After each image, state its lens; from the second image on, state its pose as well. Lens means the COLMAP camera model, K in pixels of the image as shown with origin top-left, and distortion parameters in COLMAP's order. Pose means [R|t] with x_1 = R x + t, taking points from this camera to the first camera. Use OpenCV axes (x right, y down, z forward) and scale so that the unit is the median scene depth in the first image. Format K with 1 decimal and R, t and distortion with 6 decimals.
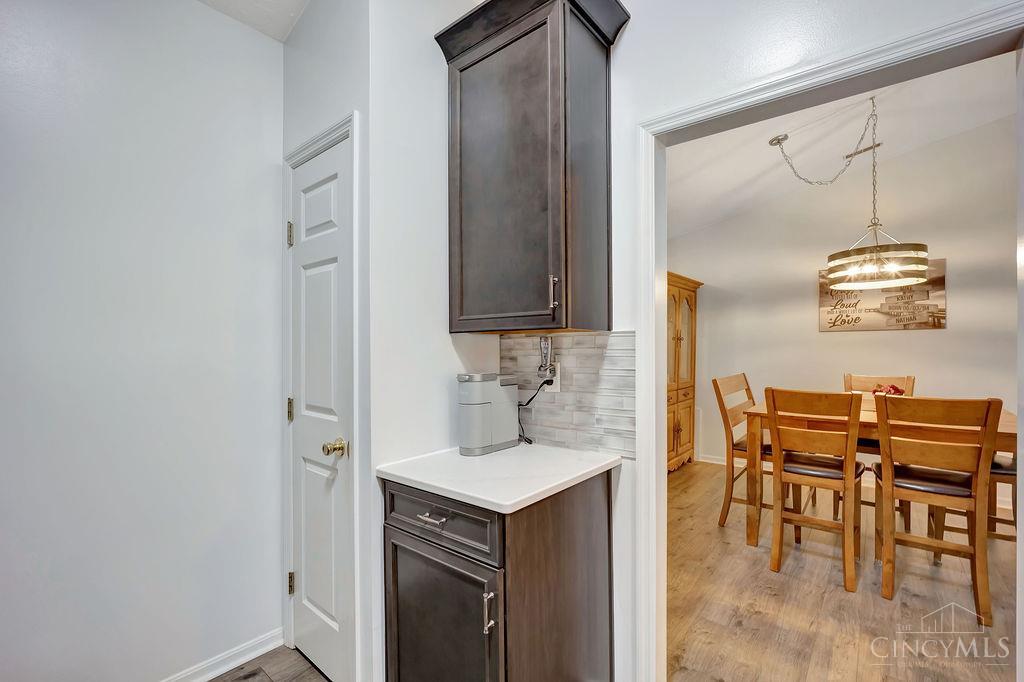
lens RADIAL K [[460.9, 0, 507.6], [0, 460.9, 352.5], [0, 0, 1]] dist [-0.004041, 0.000308]
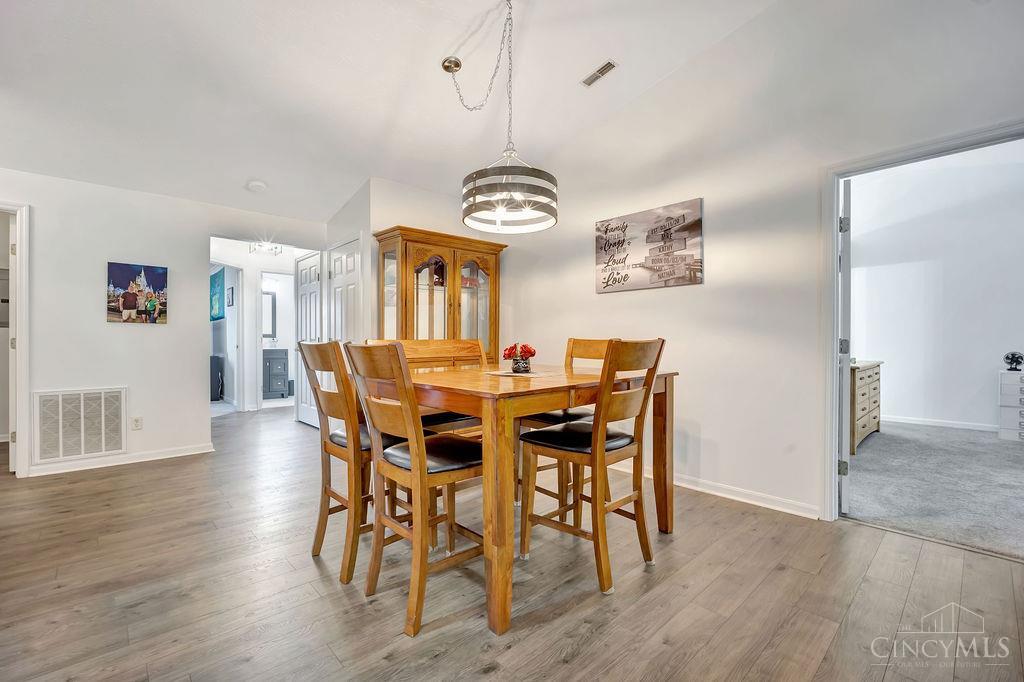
lens RADIAL K [[456.6, 0, 477.6], [0, 456.6, 338.1], [0, 0, 1]] dist [-0.002303, -0.000098]
pose [[0.988887, 0.006963, -0.148503, 0.648178], [-0.007860, 0.999954, -0.005457, 0.049462], [0.148458, 0.006563, 0.988897, 0.136153]]
